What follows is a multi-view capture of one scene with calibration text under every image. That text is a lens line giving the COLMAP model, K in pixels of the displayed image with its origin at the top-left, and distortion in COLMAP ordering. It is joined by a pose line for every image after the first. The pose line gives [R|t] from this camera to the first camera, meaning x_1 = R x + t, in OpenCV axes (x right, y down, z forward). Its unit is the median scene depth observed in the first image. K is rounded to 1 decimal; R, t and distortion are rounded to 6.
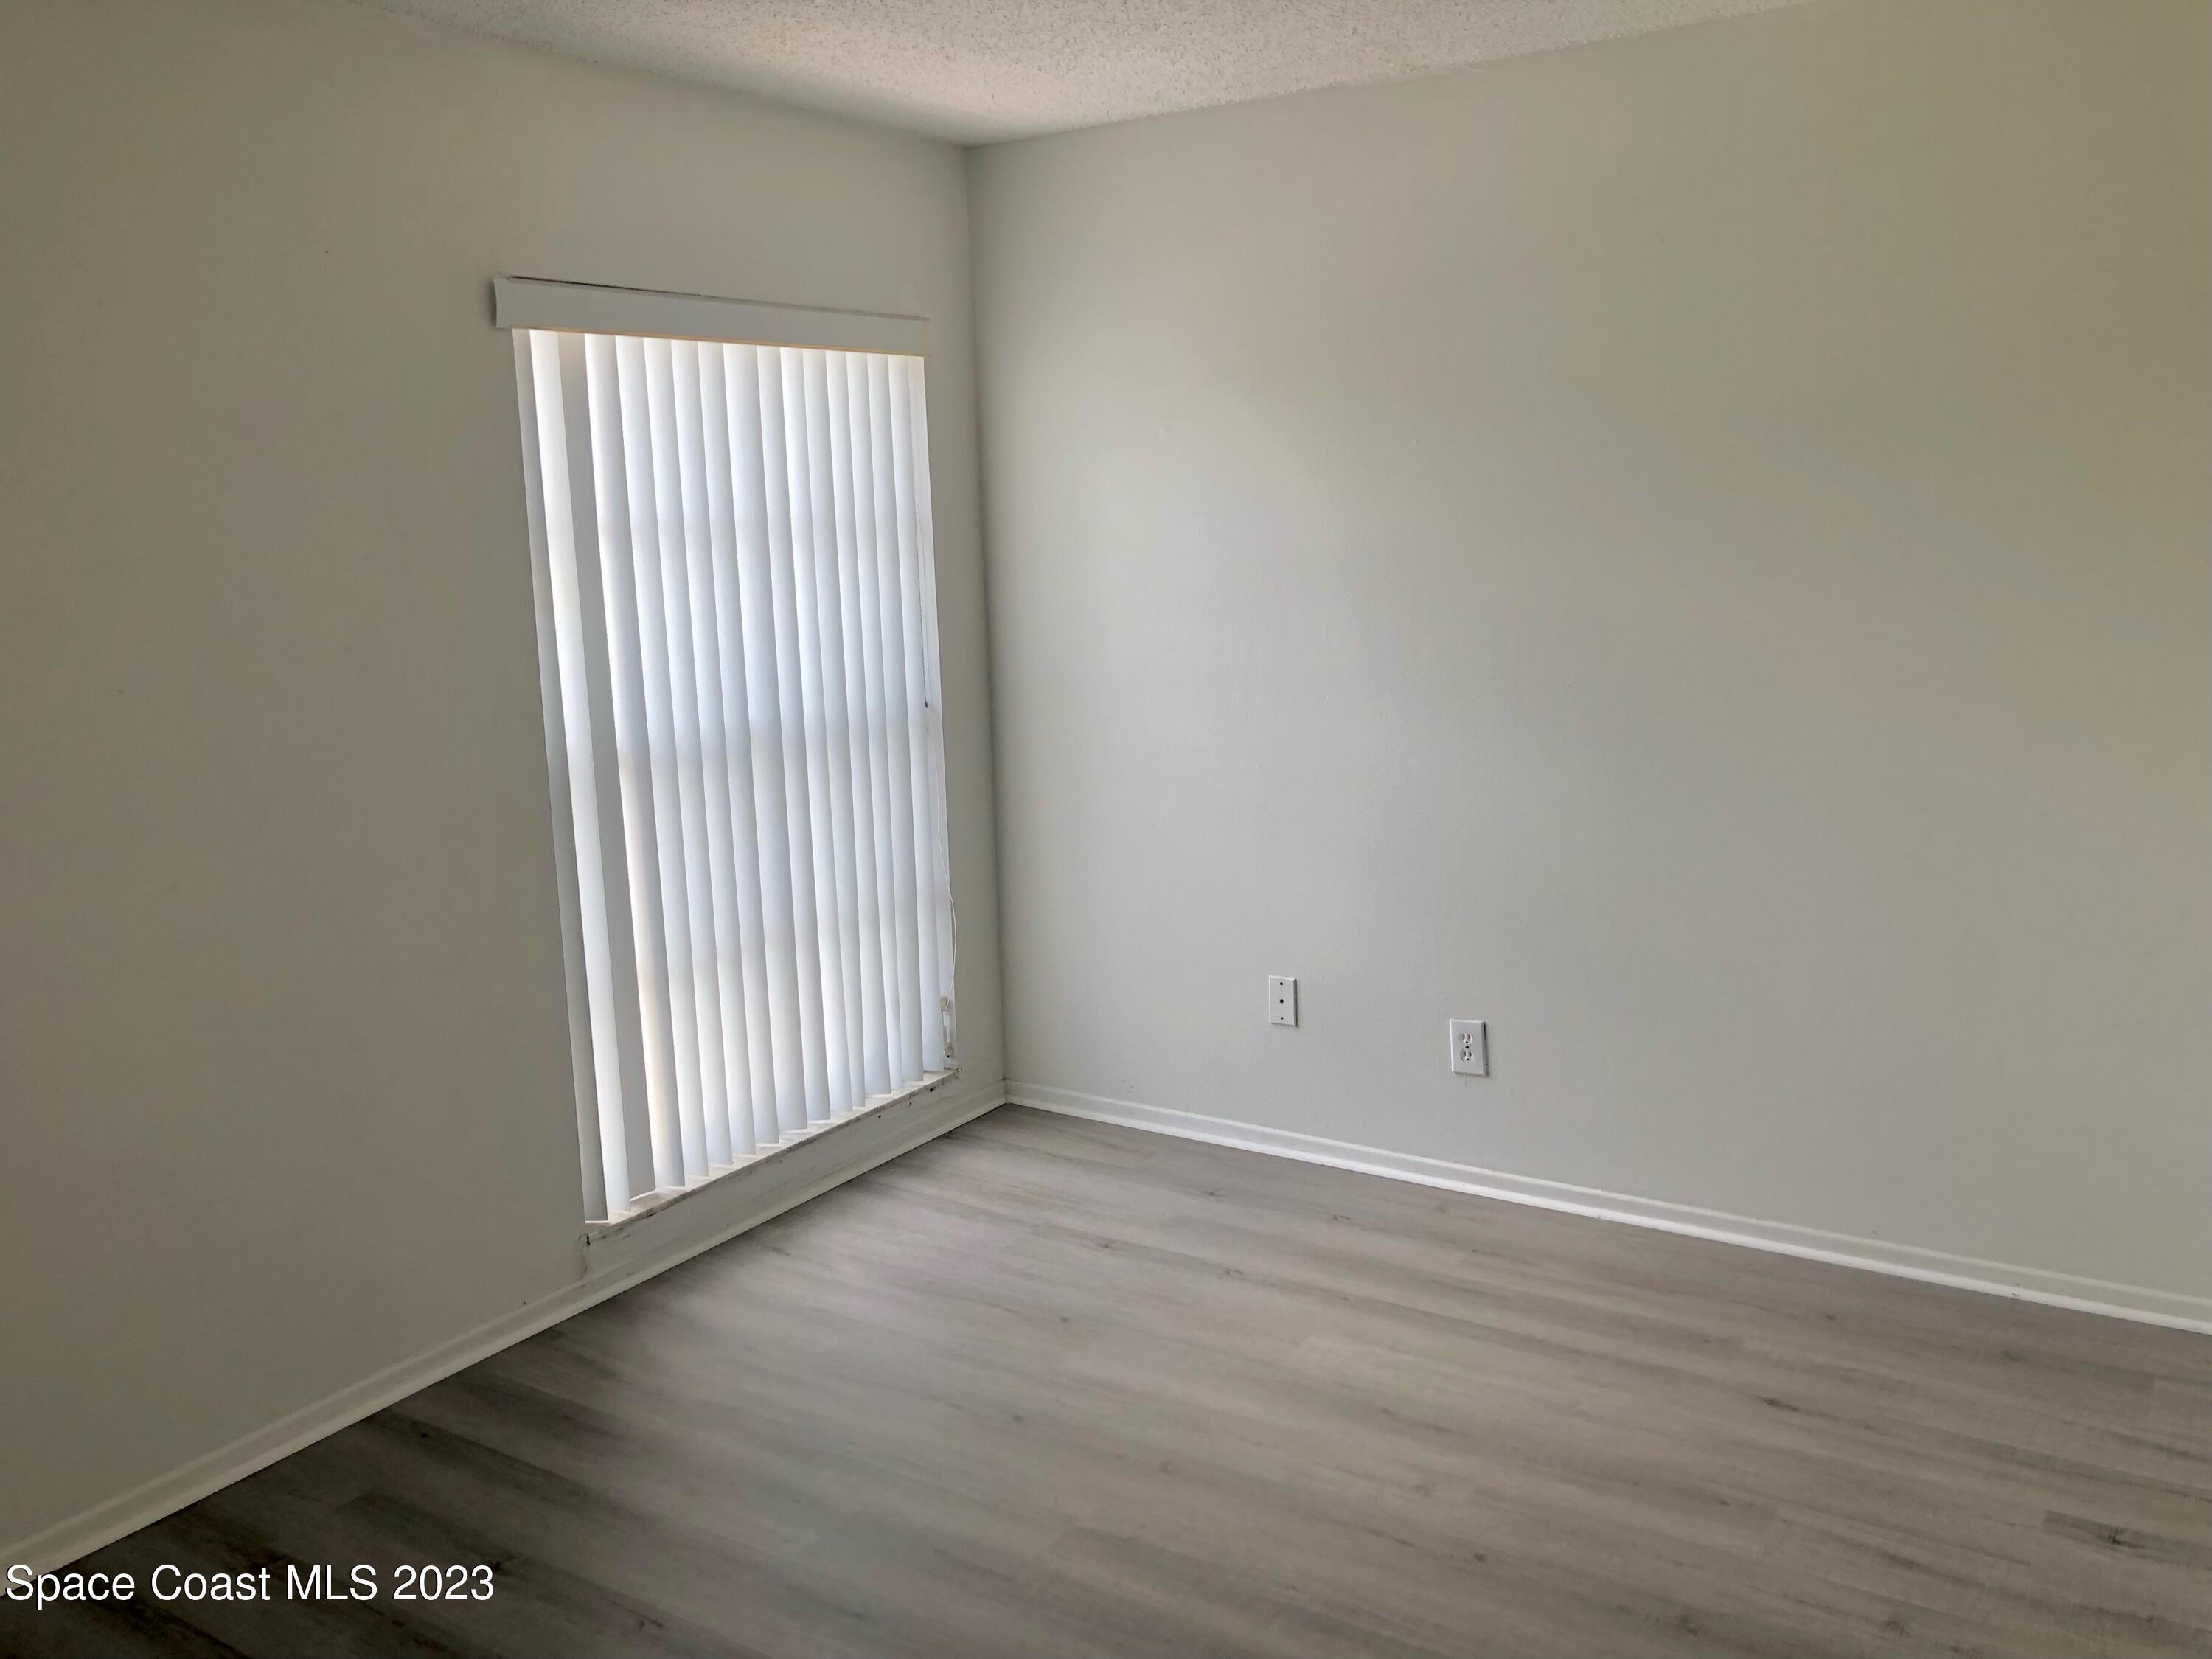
lens RADIAL K [[1810.7, 0, 1107.6], [0, 1810.7, 826.5], [0, 0, 1]] dist [0.114548, -0.041827]
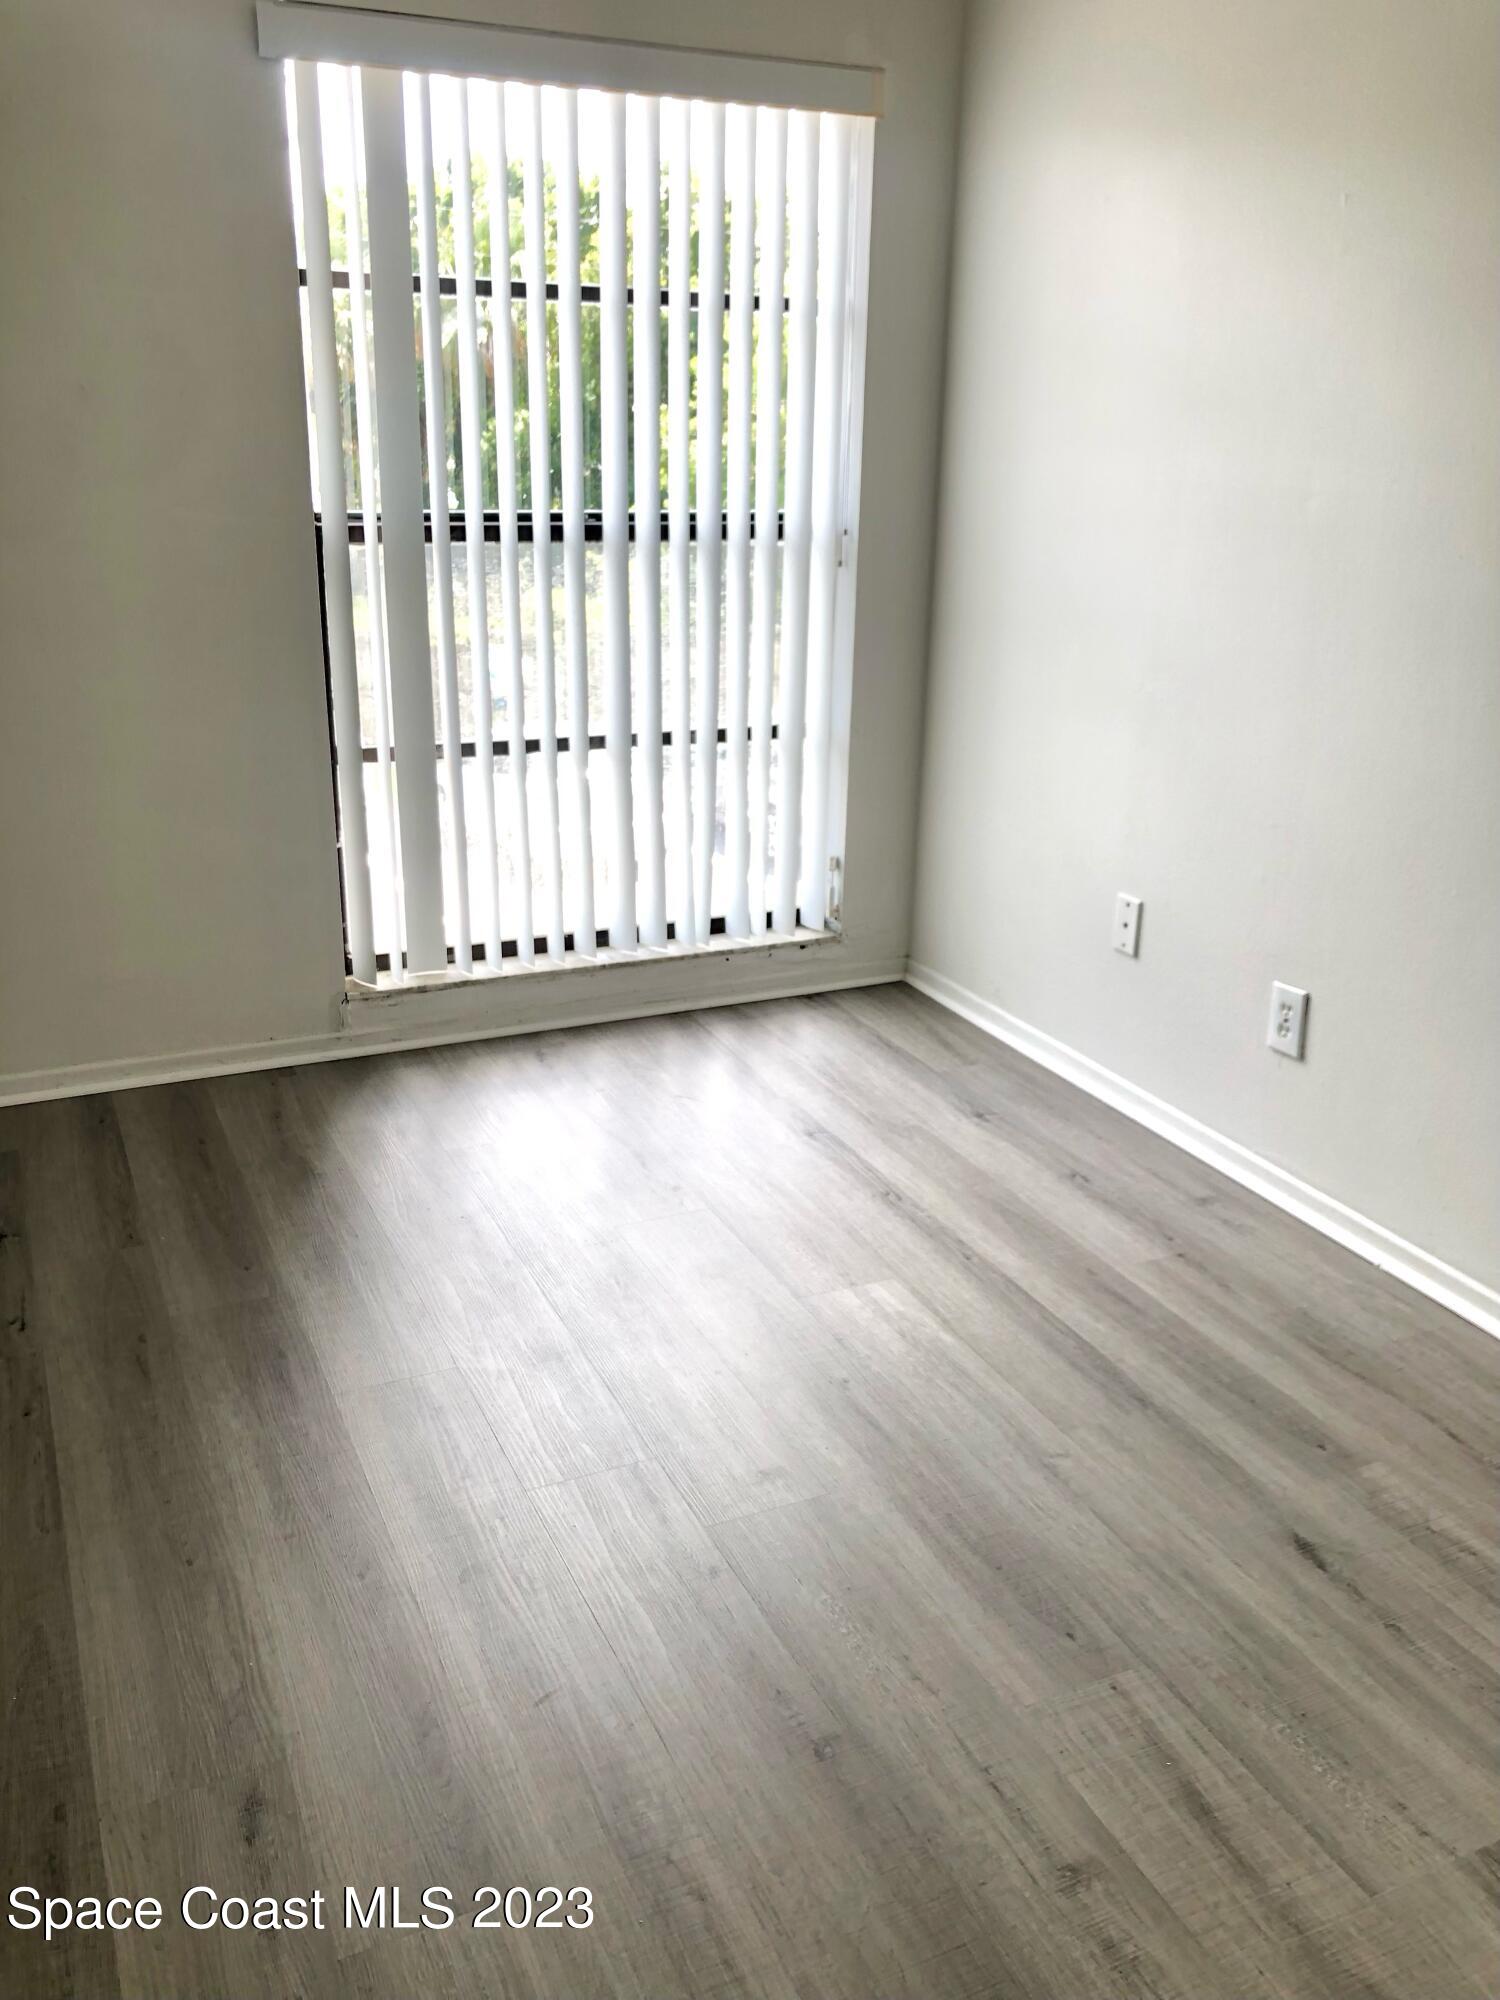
lens RADIAL K [[1637.2, 0, 775.1], [0, 1637.2, 960.0], [0, 0, 1]] dist [0.114548, -0.041827]
pose [[0.852974, 0.208512, -0.478496, 0.354271], [-0.137249, 0.974080, 0.179808, -0.003983], [0.503586, -0.087698, 0.859483, 0.273939]]
